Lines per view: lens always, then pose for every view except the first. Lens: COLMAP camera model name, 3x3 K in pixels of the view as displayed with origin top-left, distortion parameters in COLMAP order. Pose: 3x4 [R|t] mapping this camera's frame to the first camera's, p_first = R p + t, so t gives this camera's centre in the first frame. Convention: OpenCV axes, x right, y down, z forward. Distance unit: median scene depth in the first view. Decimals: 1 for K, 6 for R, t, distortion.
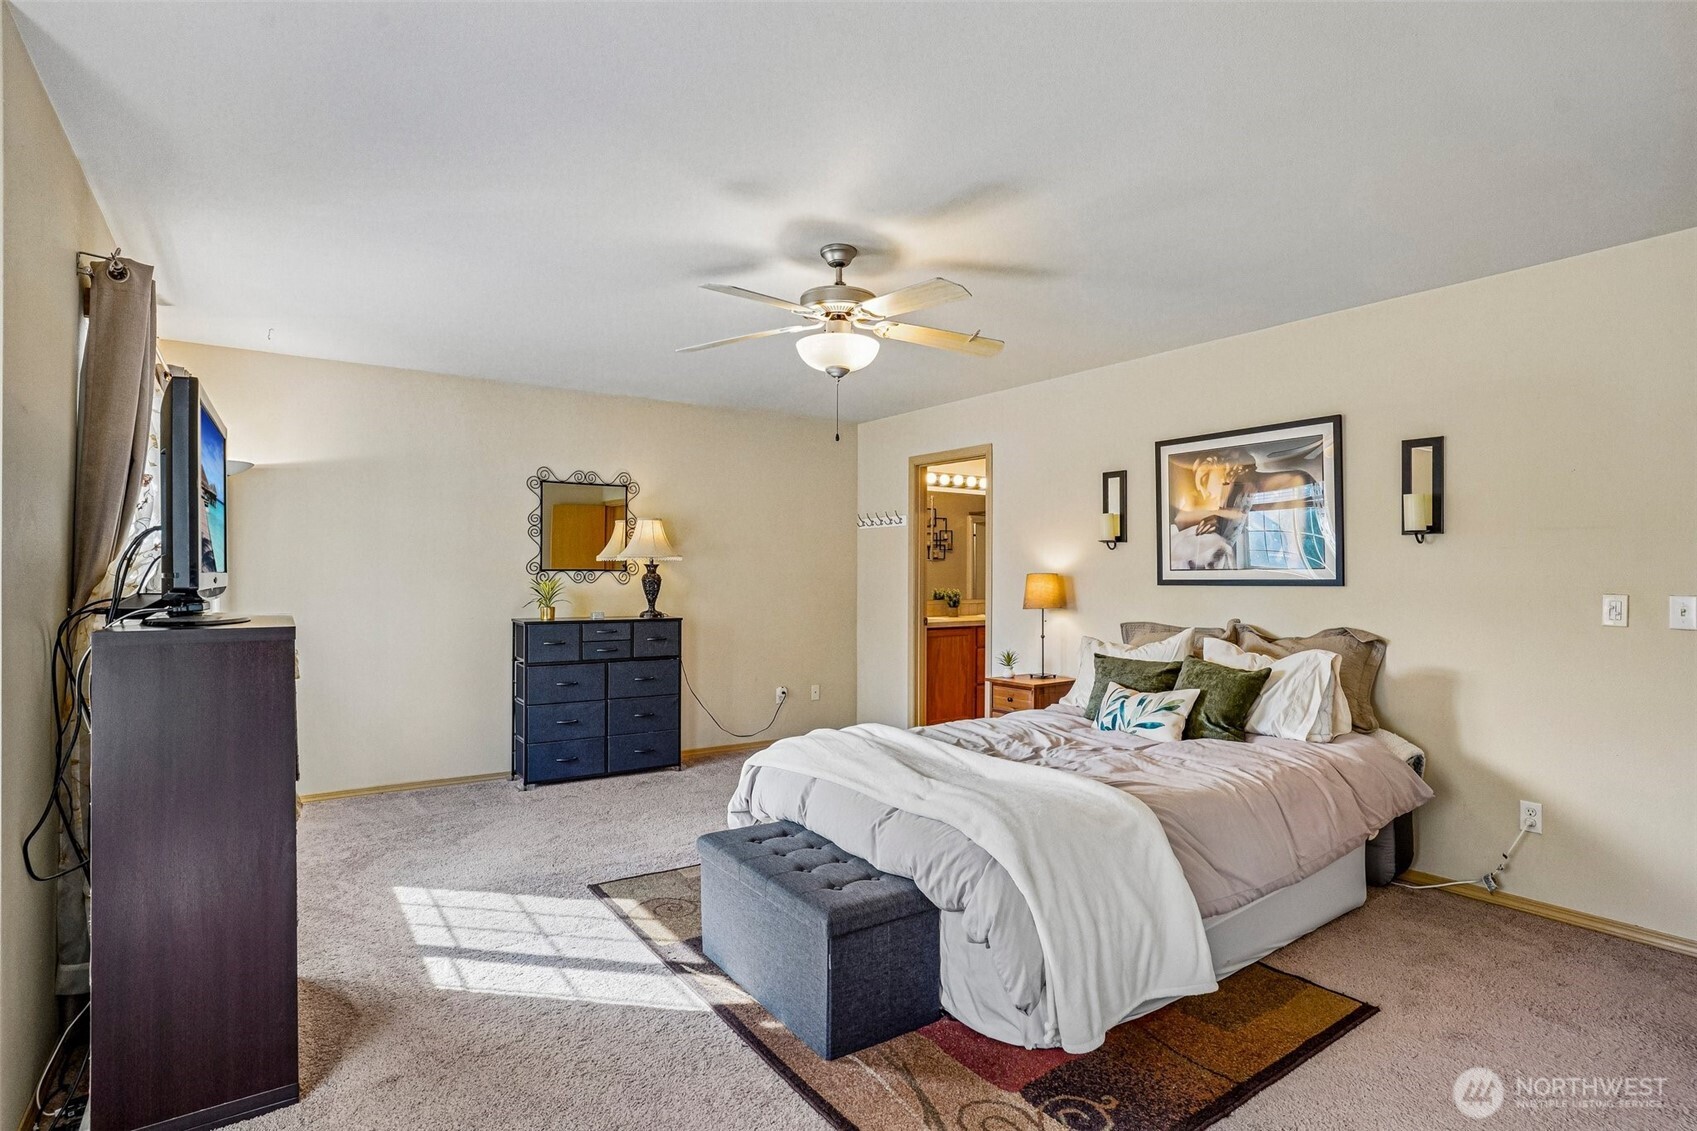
lens RADIAL K [[860.1, 0, 848.6], [0, 860.1, 571.4], [0, 0, 1]] dist [-0.055051, 0.021066]
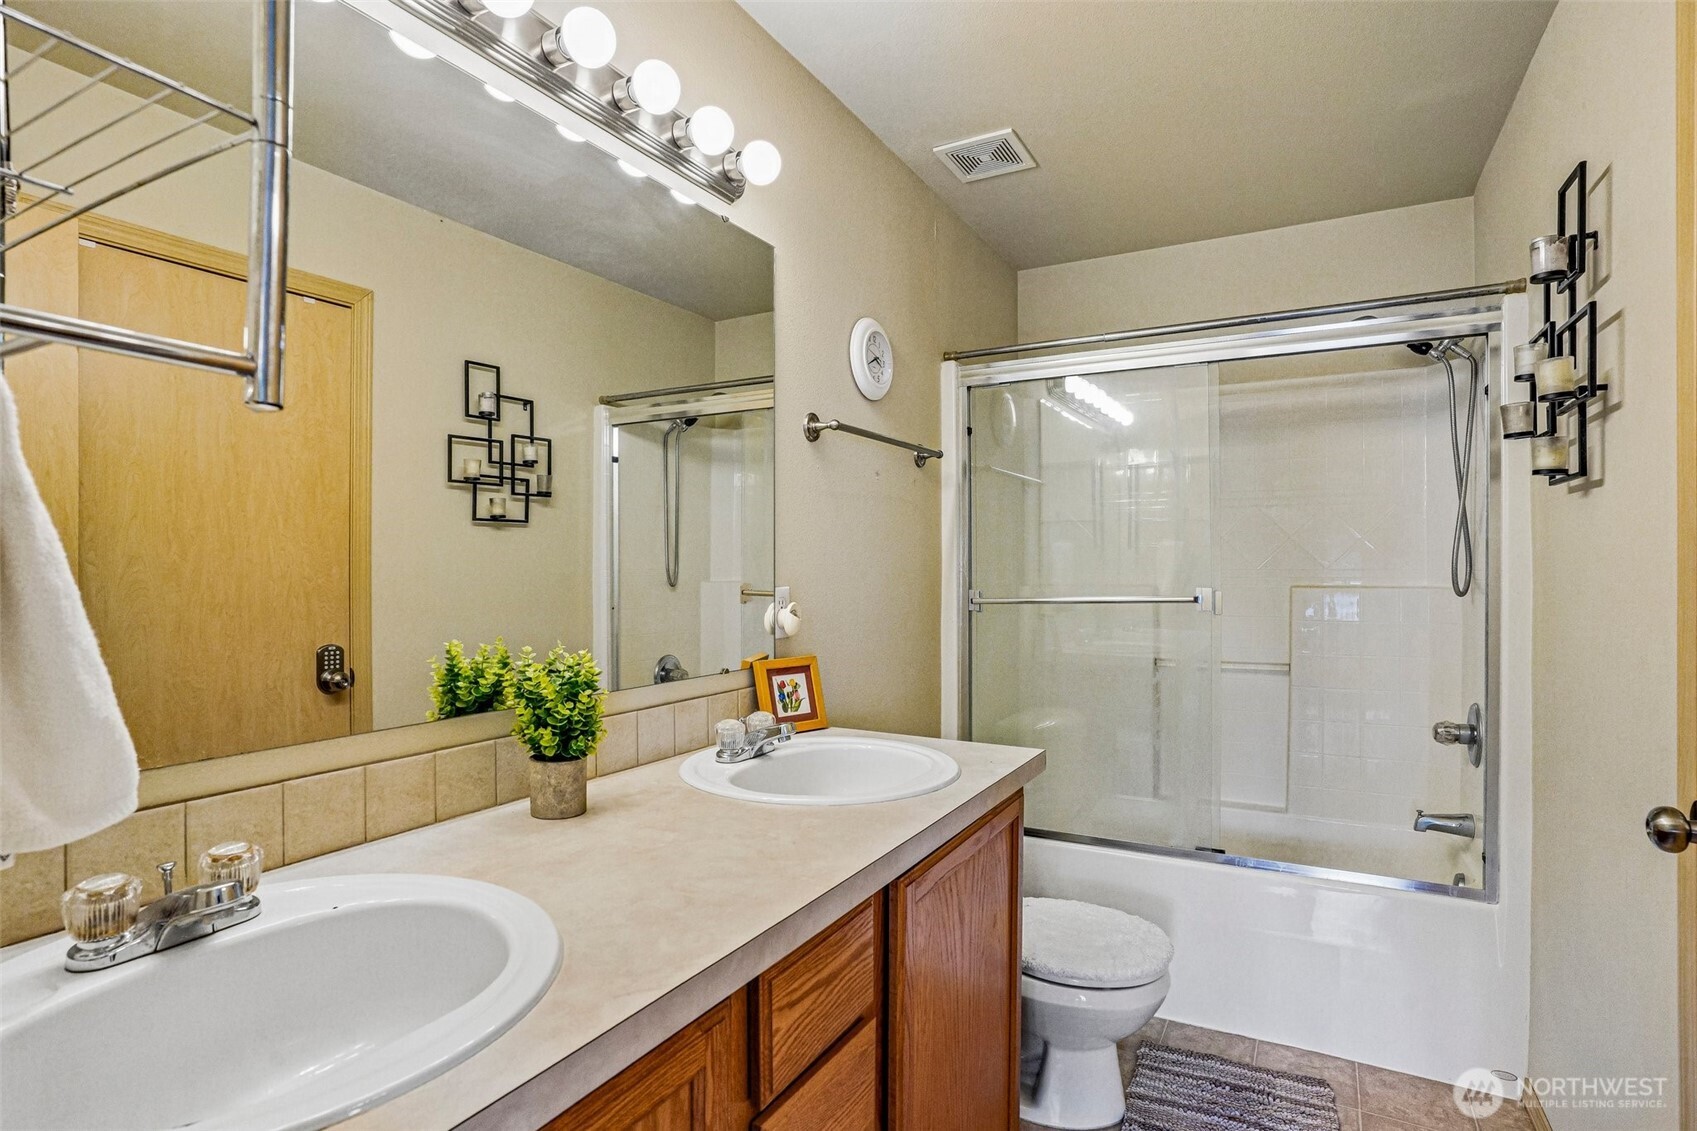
lens RADIAL K [[860.1, 0, 848.6], [0, 860.1, 571.4], [0, 0, 1]] dist [-0.055051, 0.021066]
pose [[0.899674, -0.009103, 0.436468, 0.166475], [0.005951, 0.999945, 0.008587, 0.004552], [-0.436522, -0.005128, 0.899679, 1.362835]]
